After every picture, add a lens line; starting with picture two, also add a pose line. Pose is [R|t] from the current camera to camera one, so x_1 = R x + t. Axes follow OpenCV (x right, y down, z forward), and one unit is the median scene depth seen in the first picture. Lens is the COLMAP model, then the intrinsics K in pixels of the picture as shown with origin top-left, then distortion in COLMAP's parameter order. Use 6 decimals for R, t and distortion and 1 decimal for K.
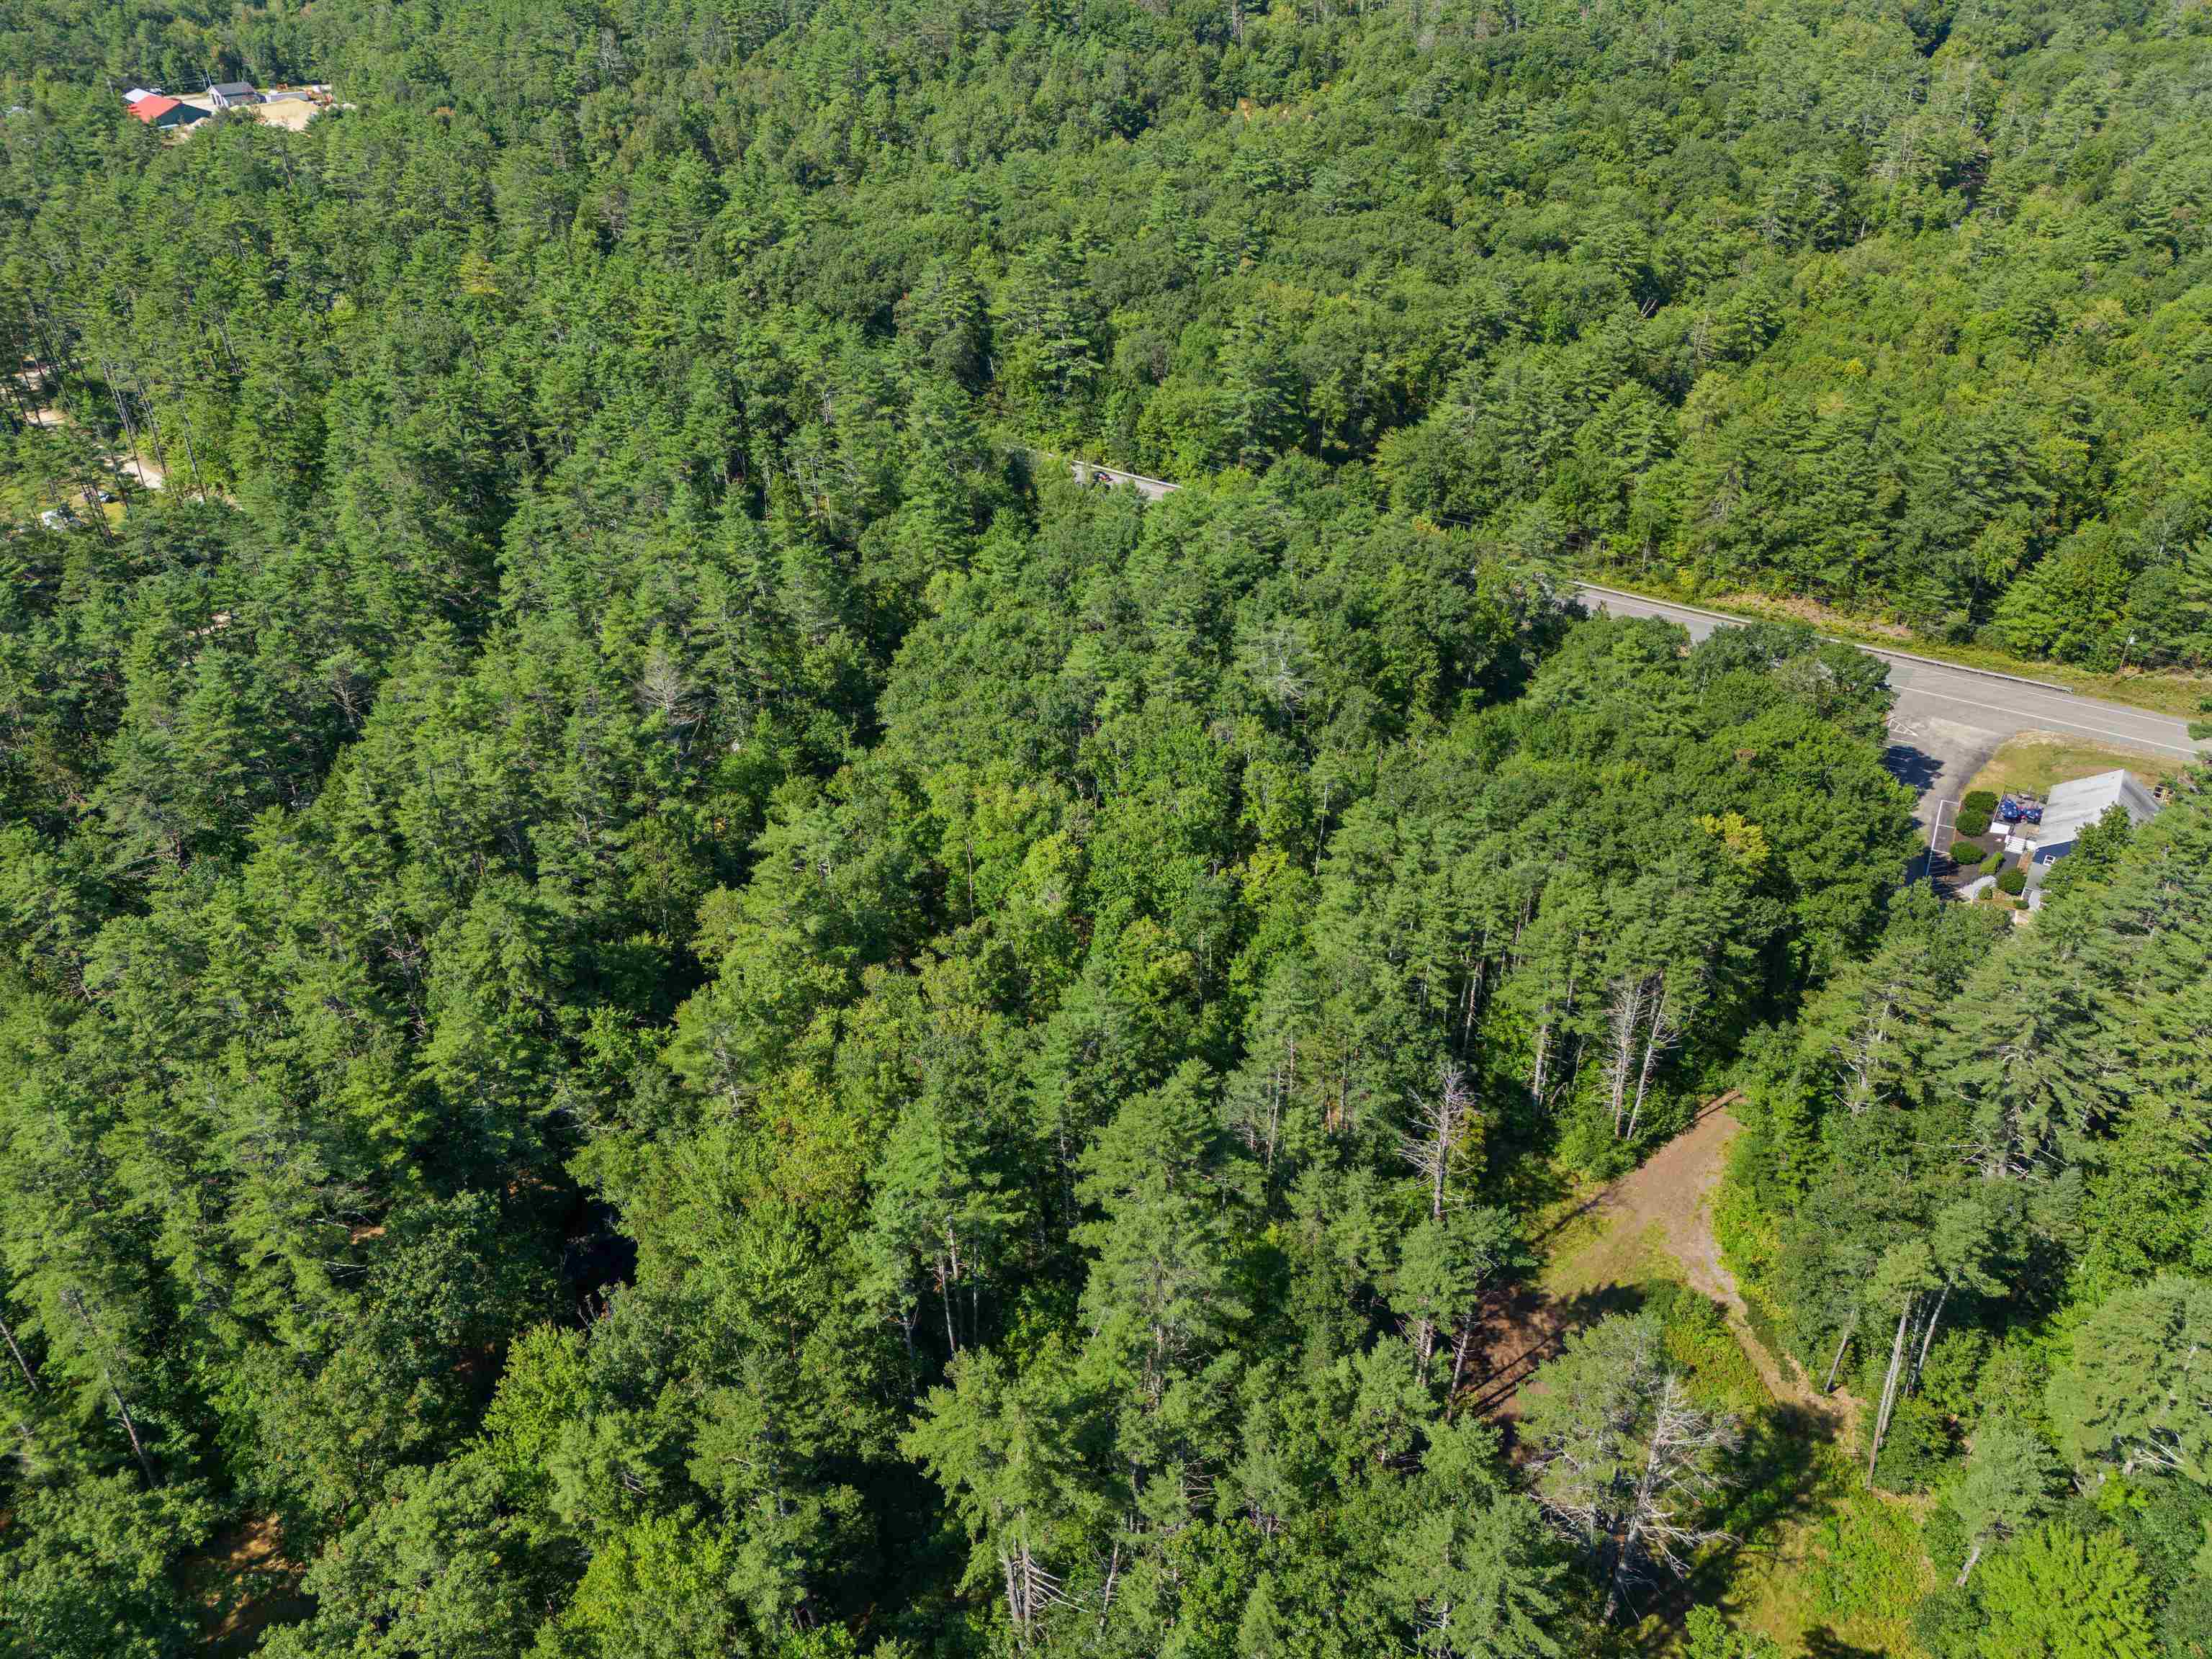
lens RADIAL K [[1642.5, 0, 1110.5], [0, 1642.5, 779.6], [0, 0, 1]] dist [0.079183, -0.074663]
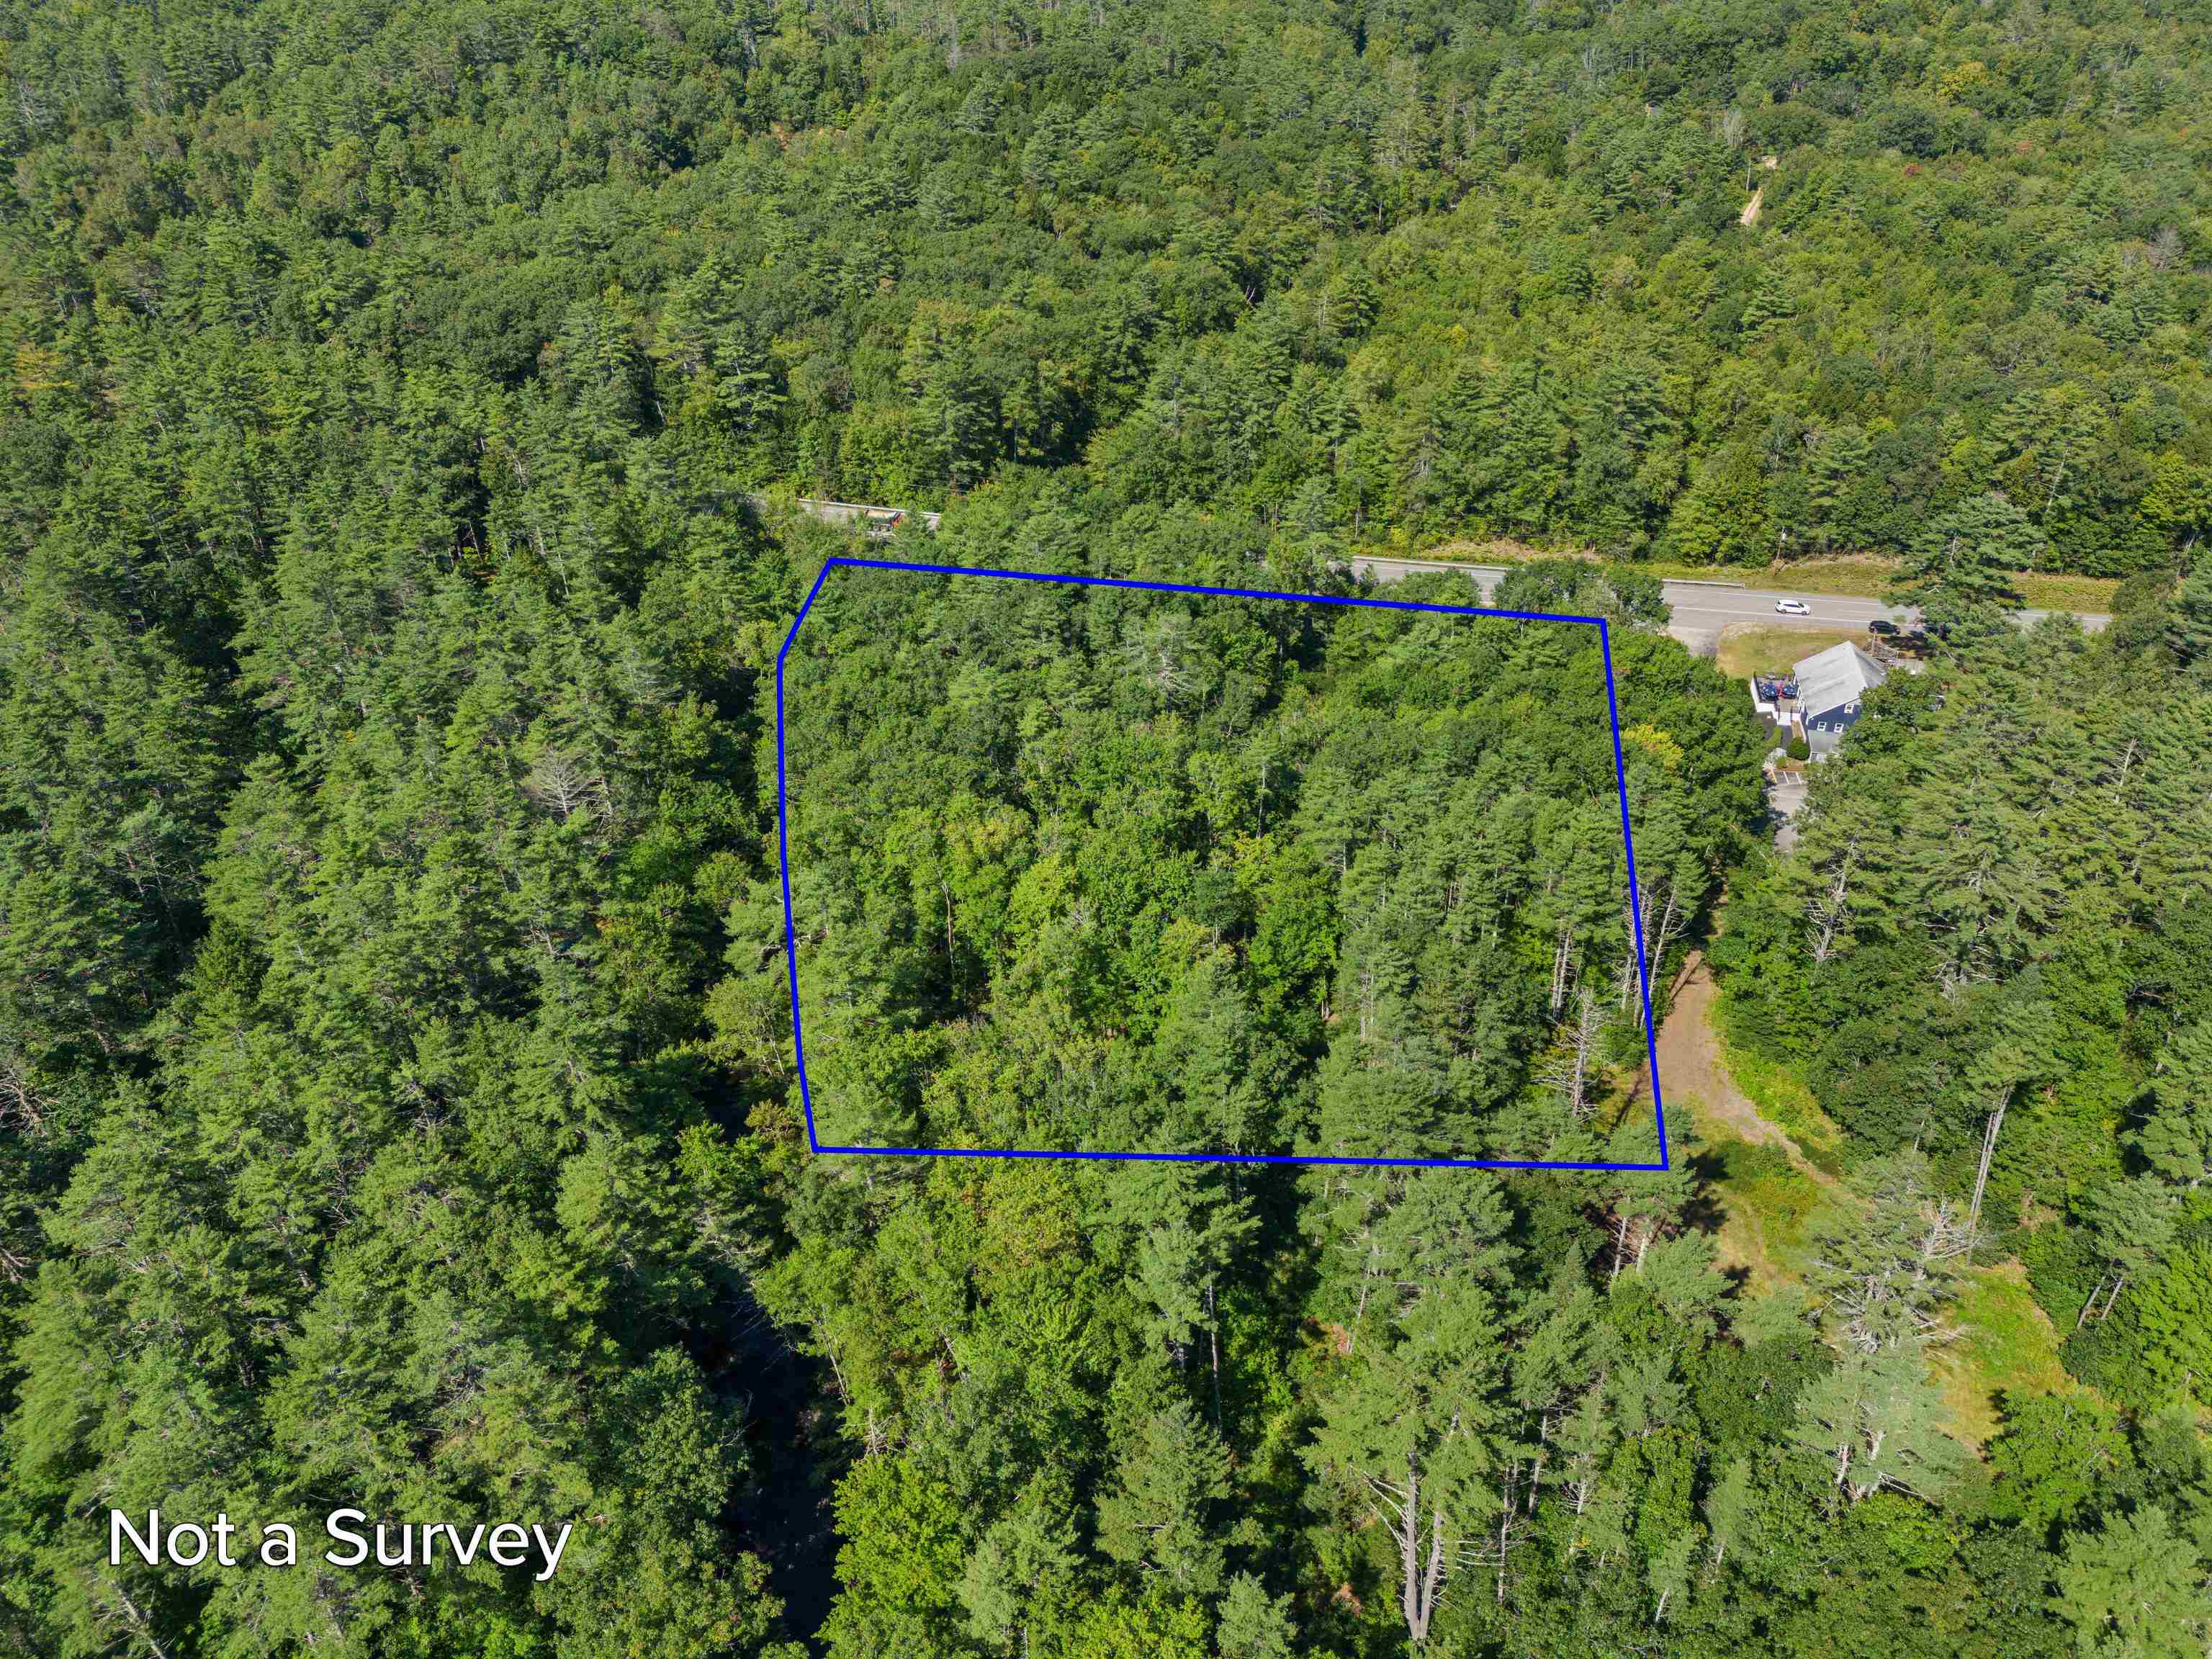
lens RADIAL K [[1642.5, 0, 1110.5], [0, 1642.5, 779.6], [0, 0, 1]] dist [0.079183, -0.074663]
pose [[0.939505, -0.171713, 0.296388, -0.165405], [0.174782, 0.984472, 0.016322, -0.013250], [-0.294588, 0.036469, 0.954928, 0.024990]]
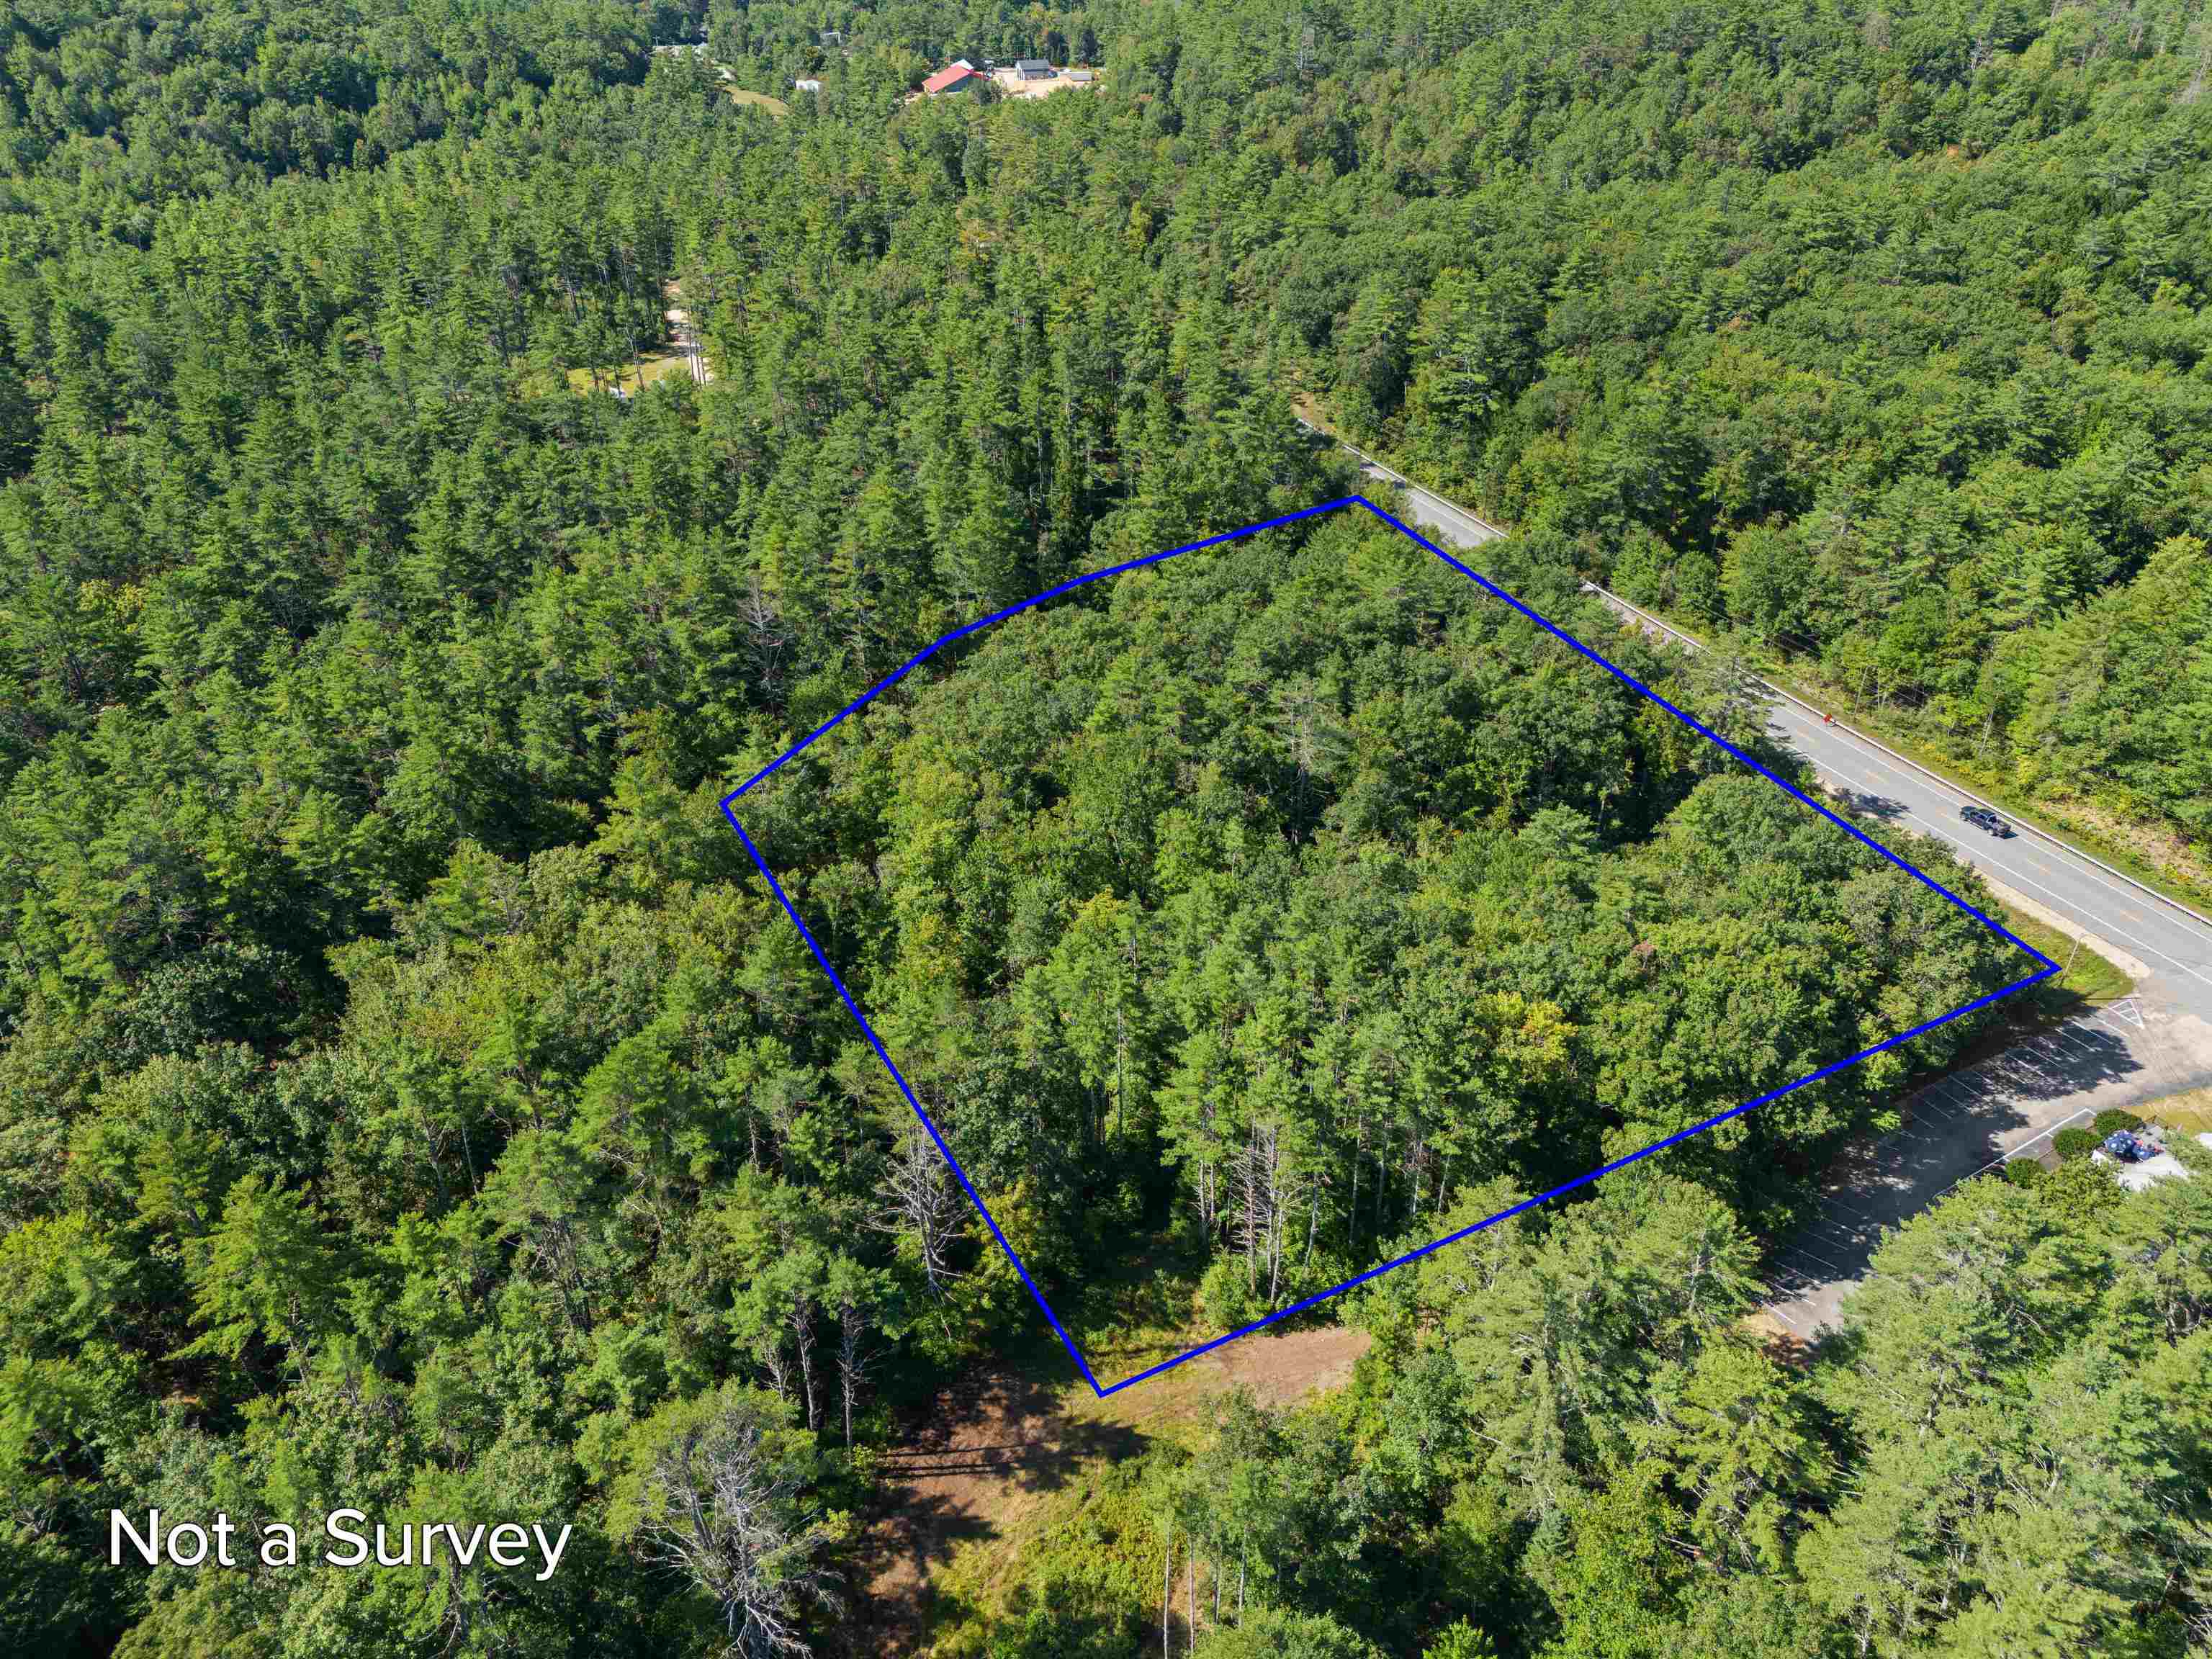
lens RADIAL K [[1642.5, 0, 1110.5], [0, 1642.5, 779.6], [0, 0, 1]] dist [0.079183, -0.074663]
pose [[0.865459, 0.256551, -0.430304, 0.288184], [-0.257343, 0.964607, 0.057521, -0.045231], [0.429831, 0.060954, 0.900850, 0.068004]]
